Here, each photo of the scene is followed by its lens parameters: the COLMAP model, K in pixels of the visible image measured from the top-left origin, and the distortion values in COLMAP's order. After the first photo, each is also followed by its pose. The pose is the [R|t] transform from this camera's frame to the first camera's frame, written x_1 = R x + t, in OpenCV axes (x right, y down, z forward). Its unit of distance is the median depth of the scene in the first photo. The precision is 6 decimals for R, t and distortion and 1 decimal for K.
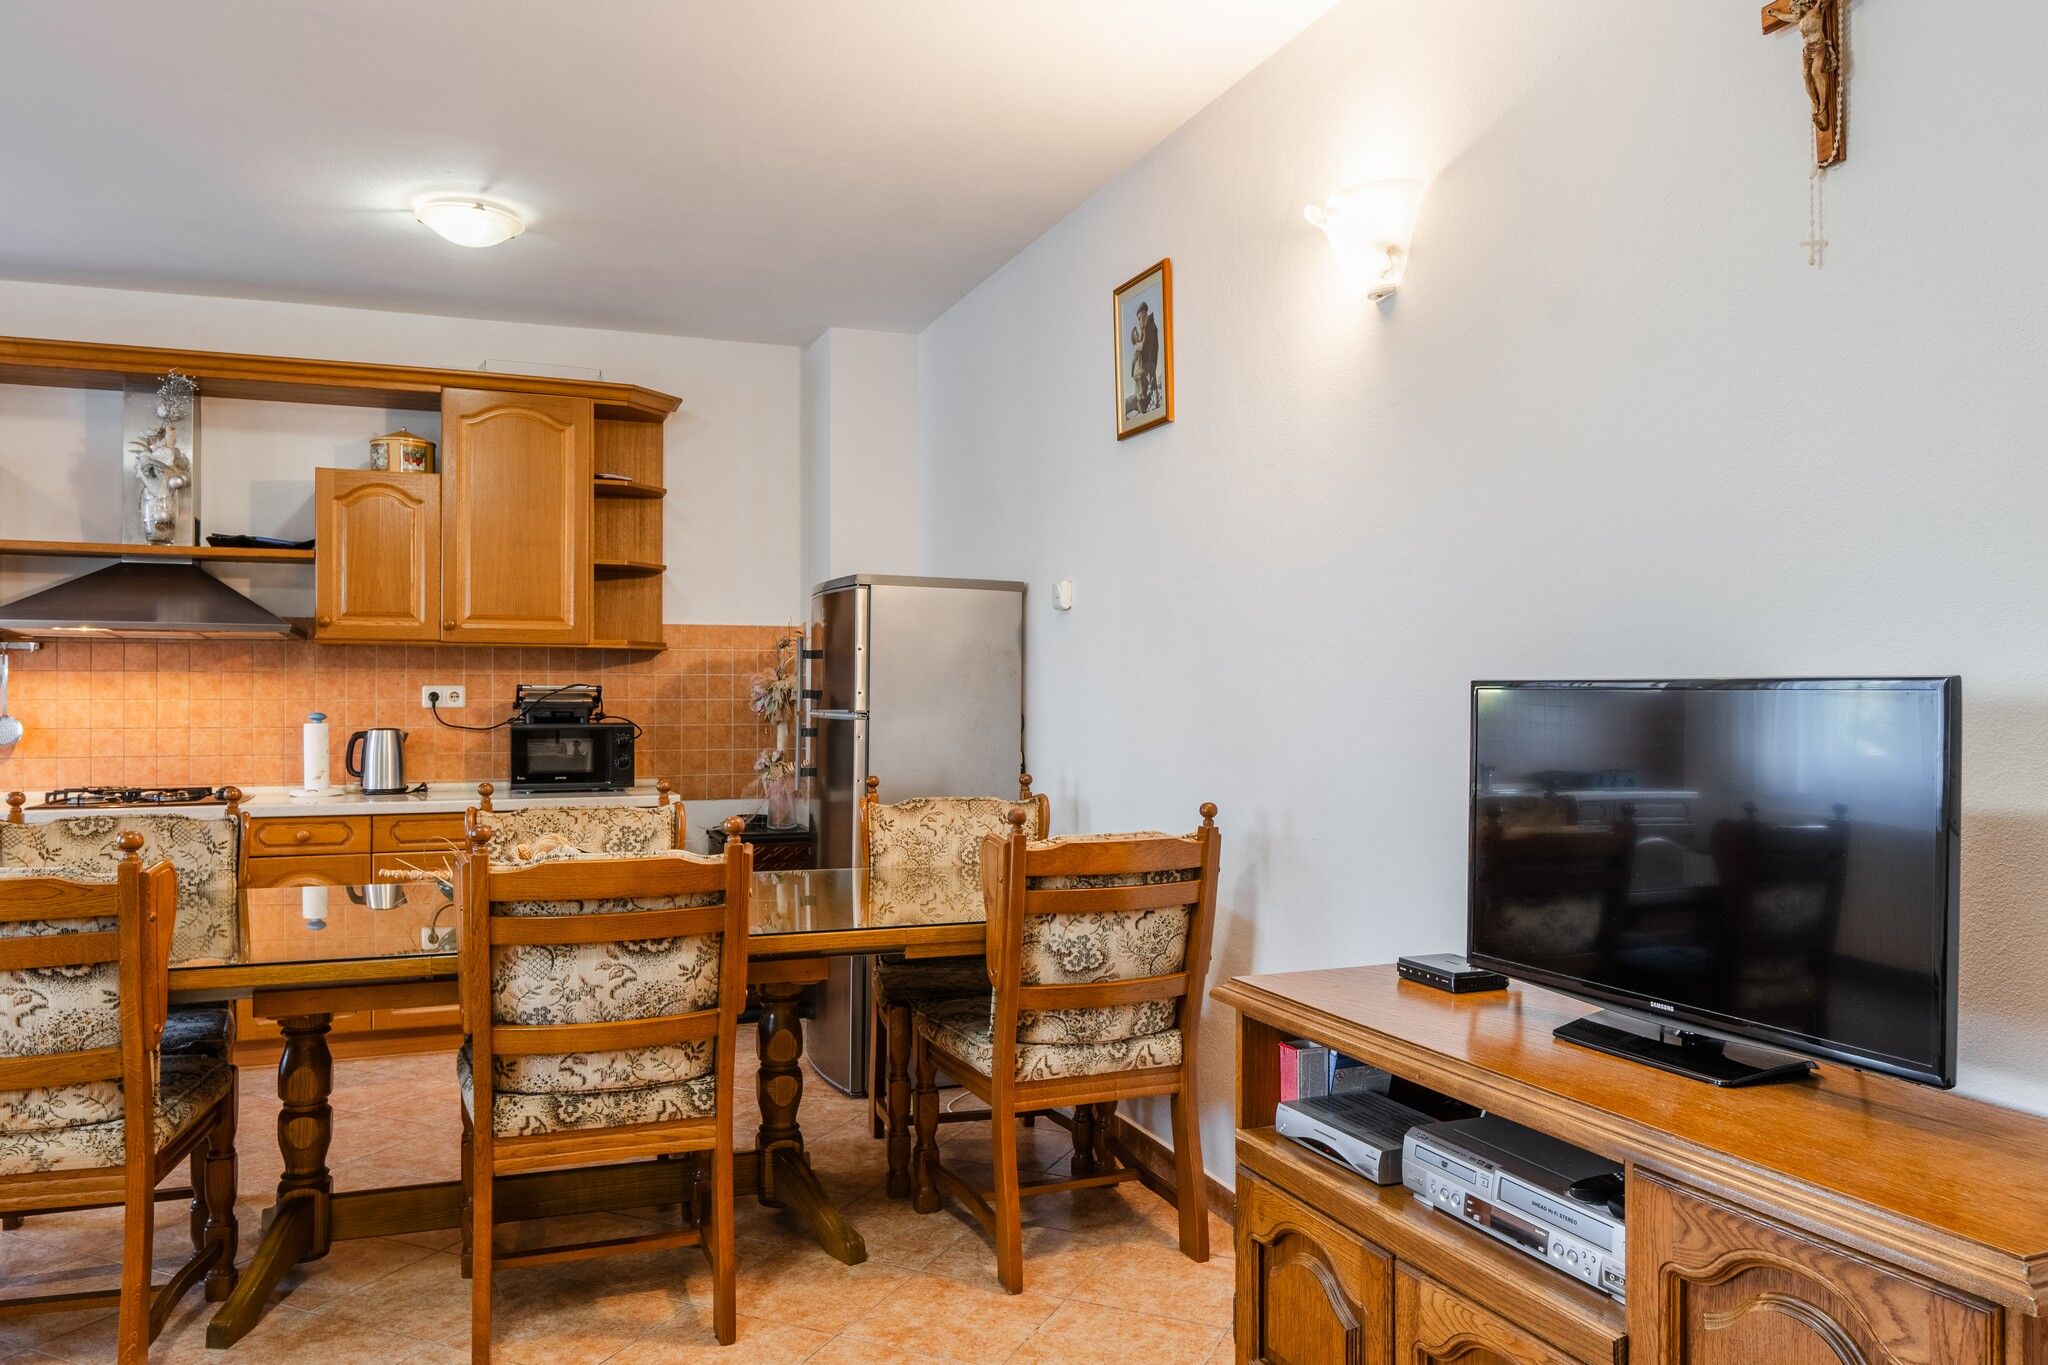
lens RADIAL K [[1427.6, 0, 1034.3], [0, 1427.6, 685.4], [0, 0, 1]] dist [0.000080, -0.008293]
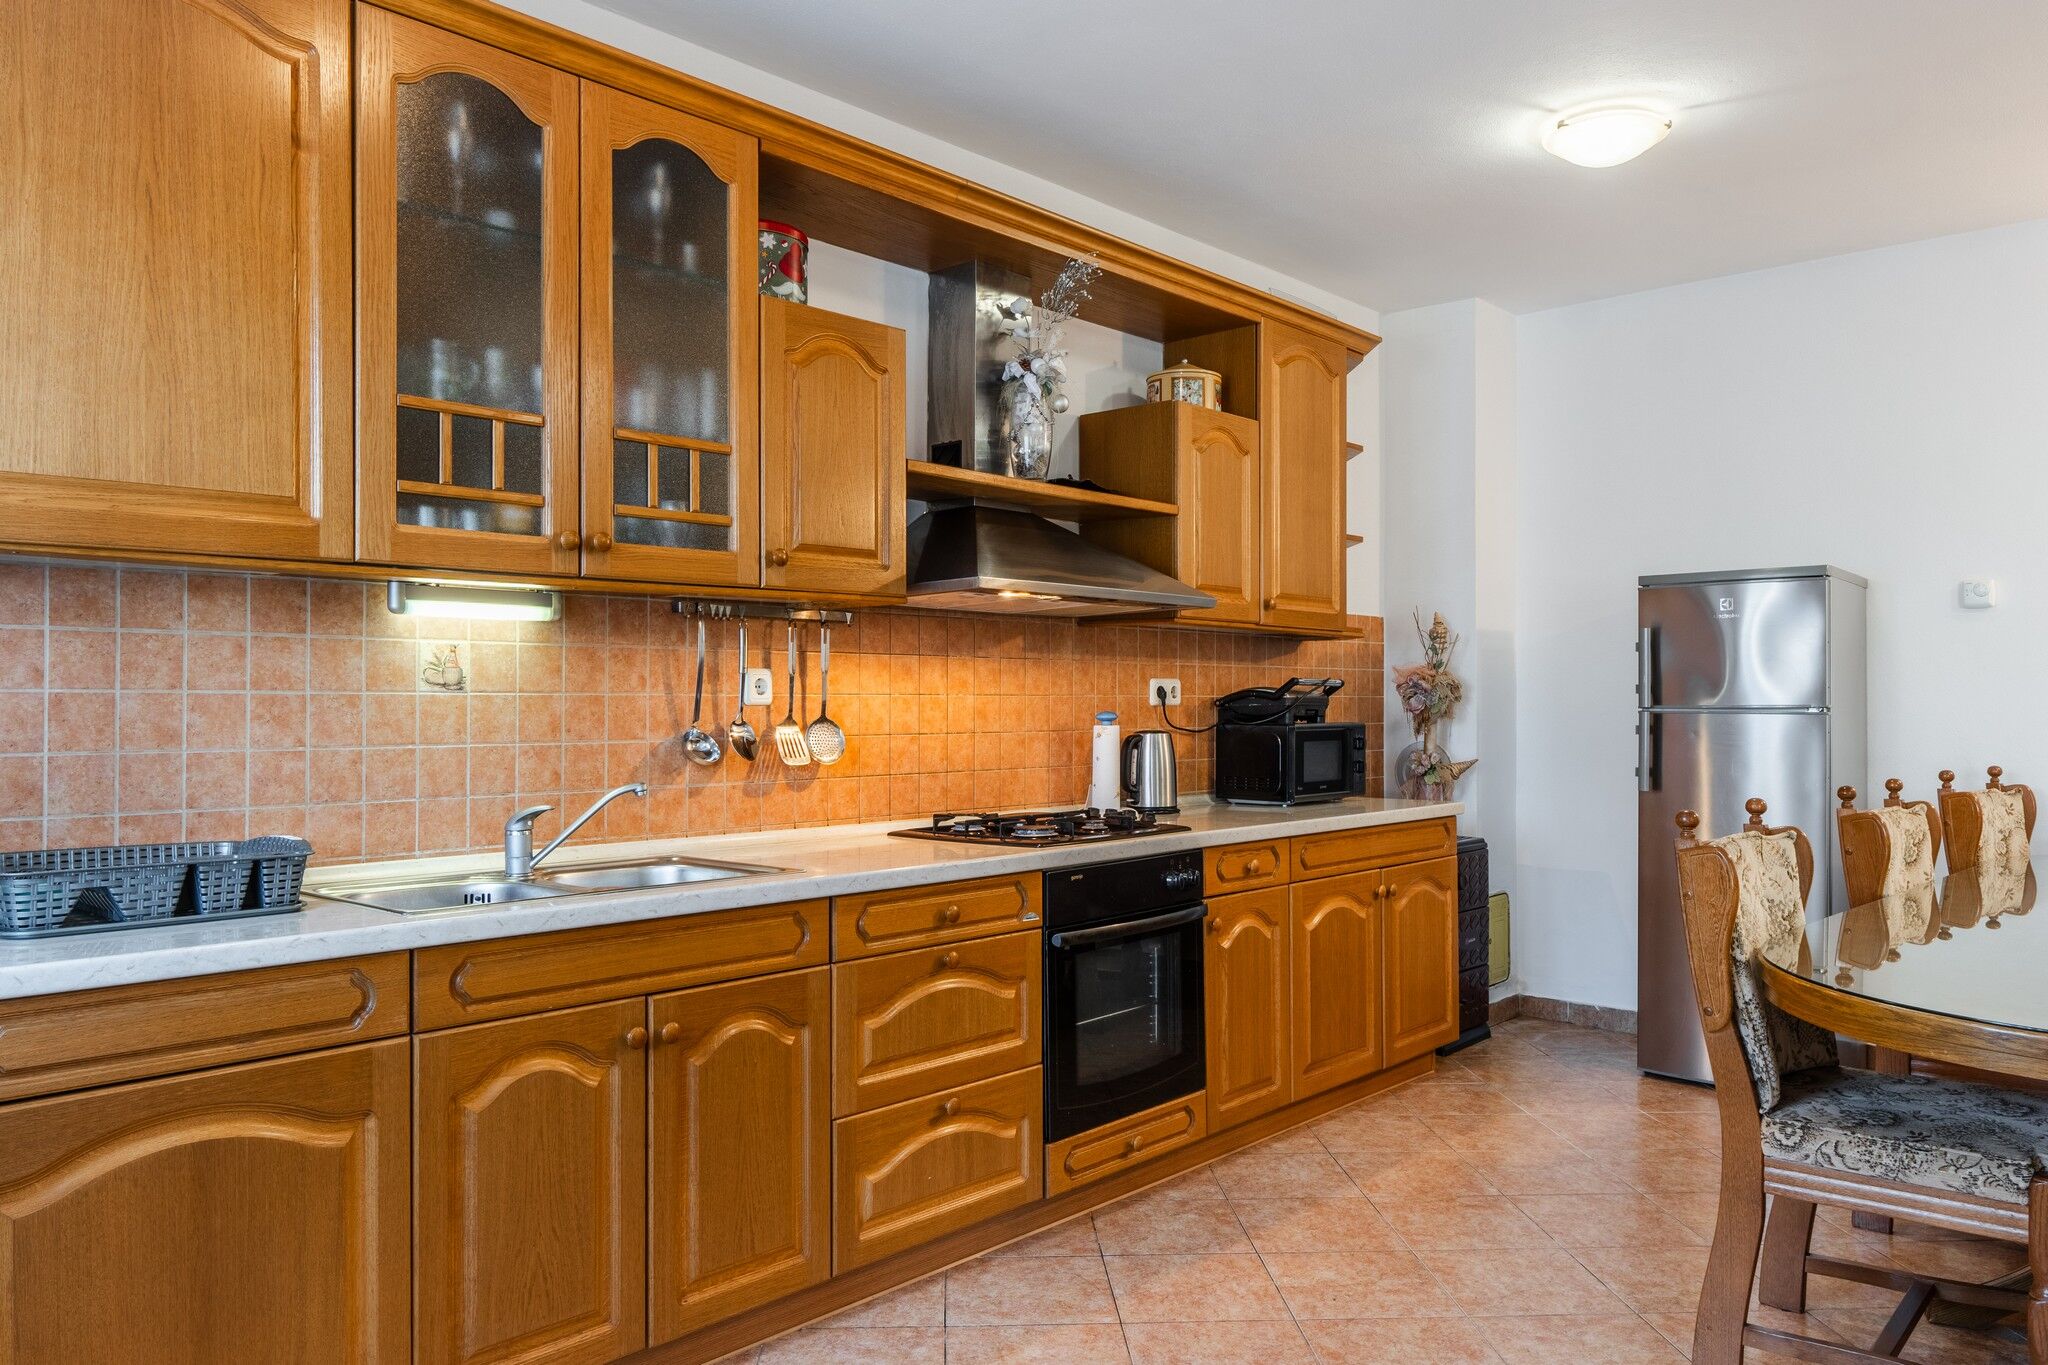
lens RADIAL K [[1454.8, 0, 1018.3], [0, 1454.8, 687.8], [0, 0, 1]] dist [-0.003347, -0.003270]
pose [[0.896079, 0.003361, 0.443882, -0.943187], [-0.002526, 0.999994, -0.002473, 0.008536], [-0.443888, 0.001095, 0.896082, 0.320340]]
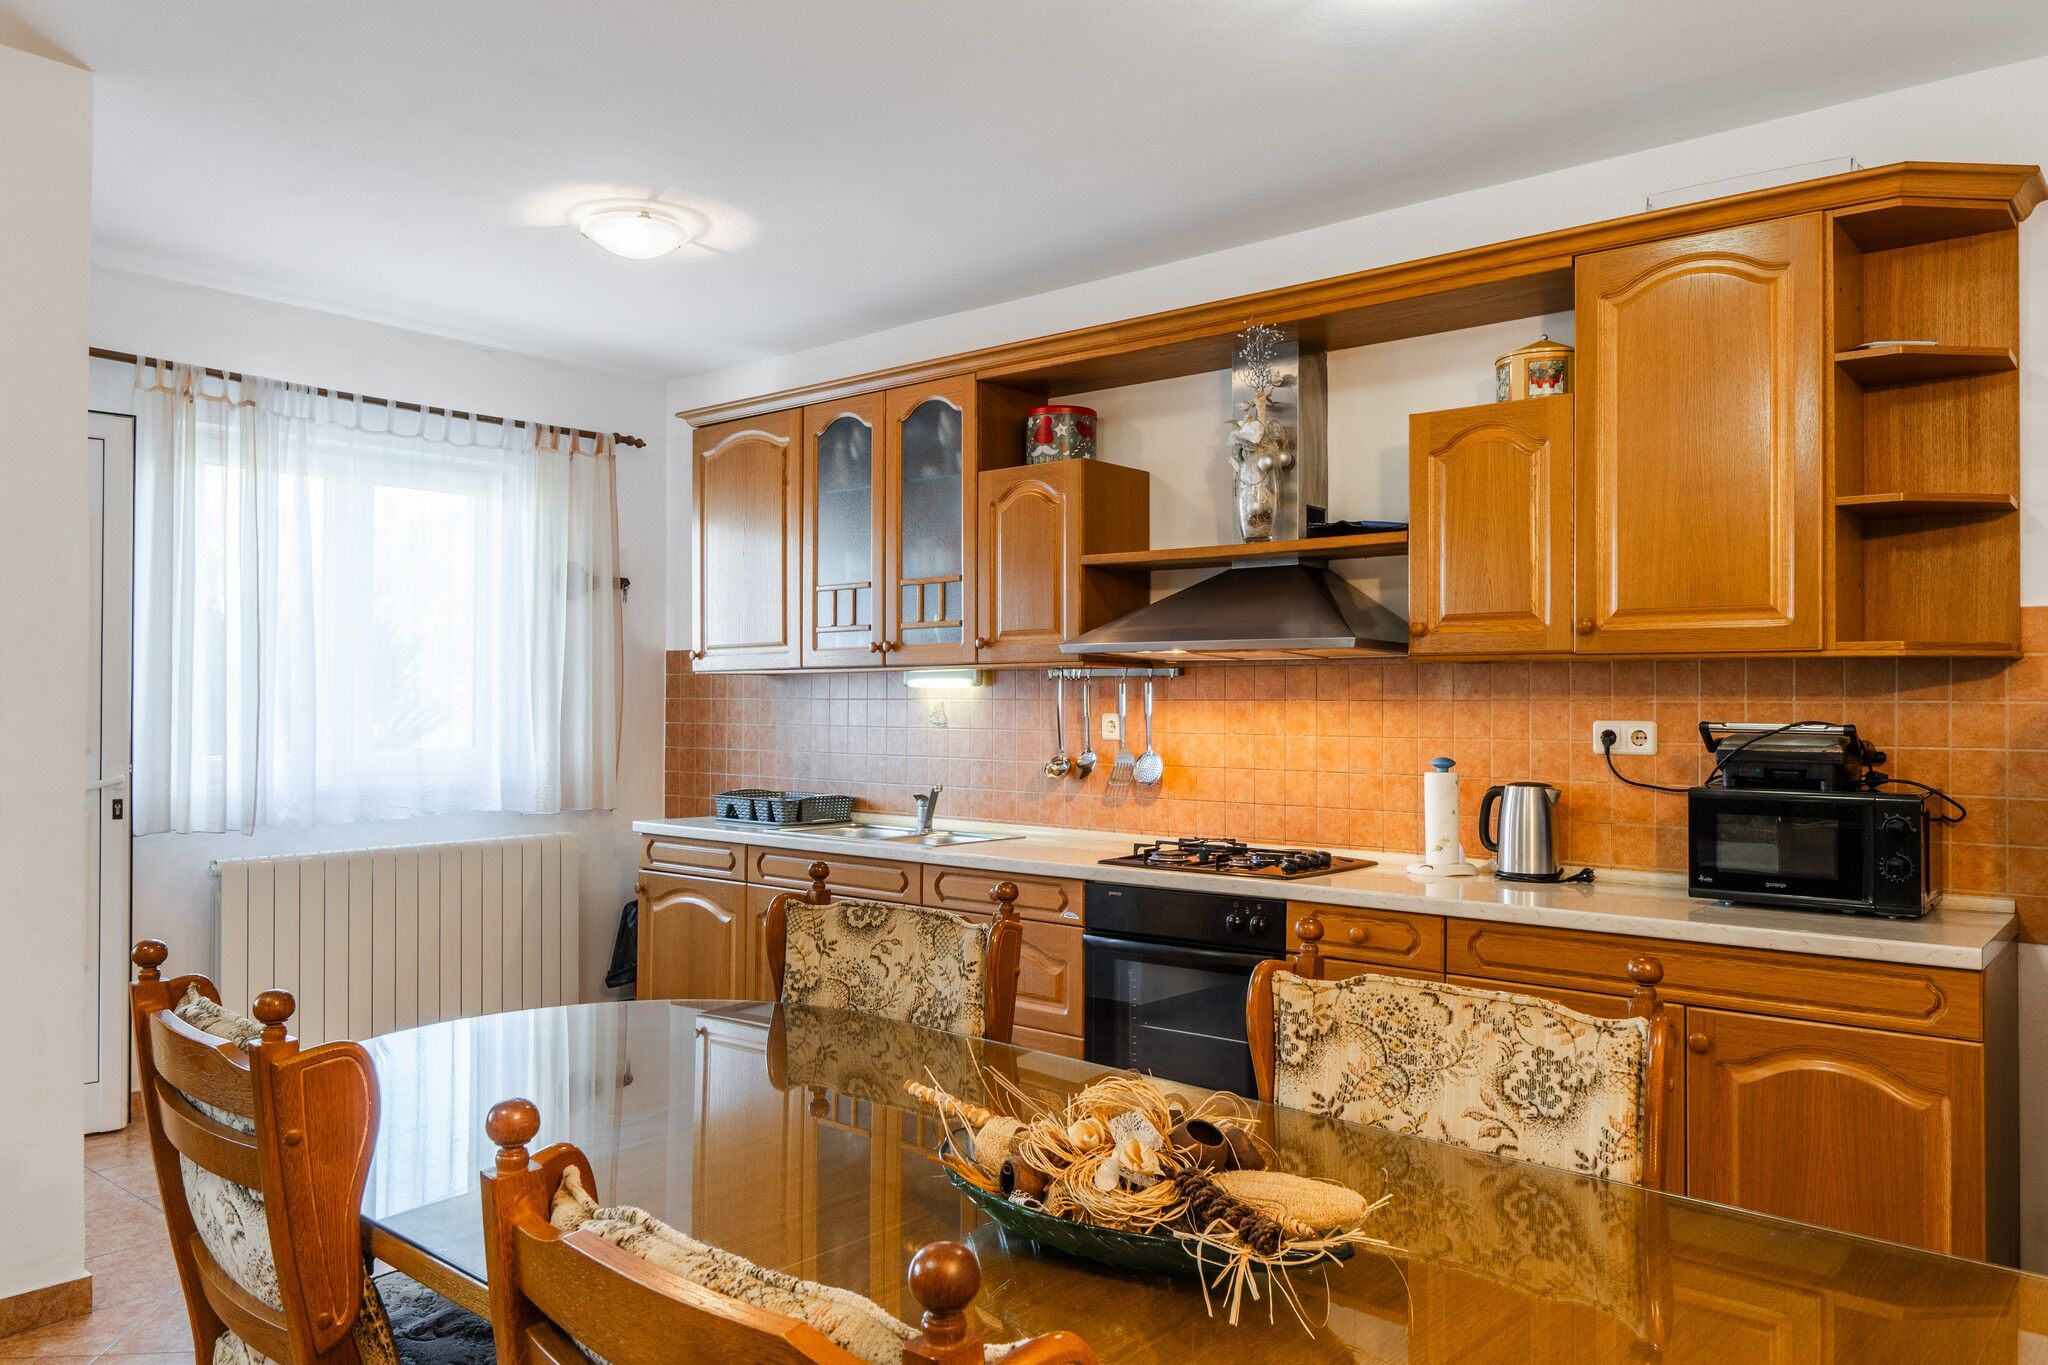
lens RADIAL K [[1442.1, 0, 1012.1], [0, 1442.1, 686.5], [0, 0, 1]] dist [-0.001521, 0.000826]
pose [[0.481970, -0.008483, -0.876146, 0.030614], [0.001537, 0.999960, -0.008837, -0.010997], [0.876186, 0.002912, 0.481964, 0.481852]]
